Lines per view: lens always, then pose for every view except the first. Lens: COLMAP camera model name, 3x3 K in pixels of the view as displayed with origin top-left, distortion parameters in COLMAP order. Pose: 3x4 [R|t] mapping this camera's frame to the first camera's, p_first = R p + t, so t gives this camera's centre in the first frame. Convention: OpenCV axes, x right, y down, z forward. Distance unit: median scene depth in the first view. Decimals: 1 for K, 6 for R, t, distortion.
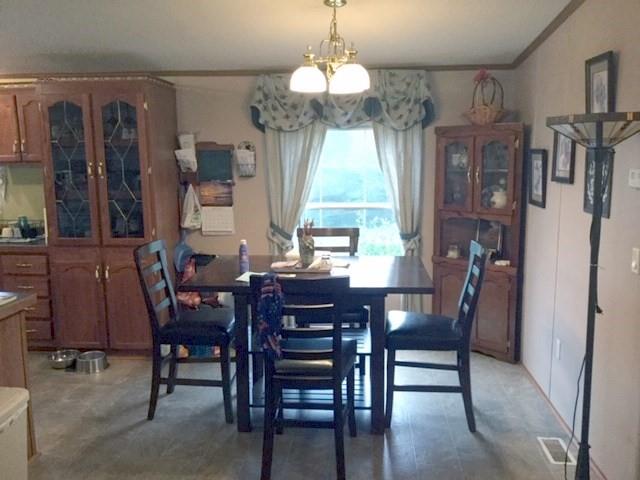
lens RADIAL K [[565.5, 0, 320.7], [0, 565.5, 240.9], [0, 0, 1]] dist [0.099700, -0.188999]
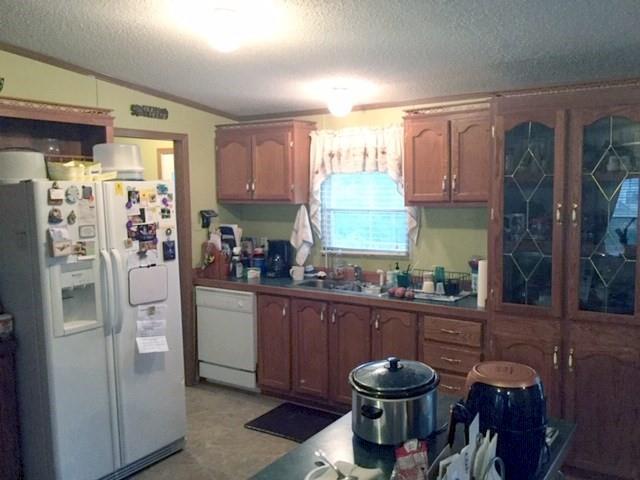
lens RADIAL K [[565.5, 0, 320.7], [0, 565.5, 240.9], [0, 0, 1]] dist [0.099700, -0.188999]
pose [[0.876079, 0.038734, -0.480609, -0.308128], [-0.063025, 0.997415, -0.034501, -0.045363], [0.478030, 0.060516, 0.876256, 0.219380]]
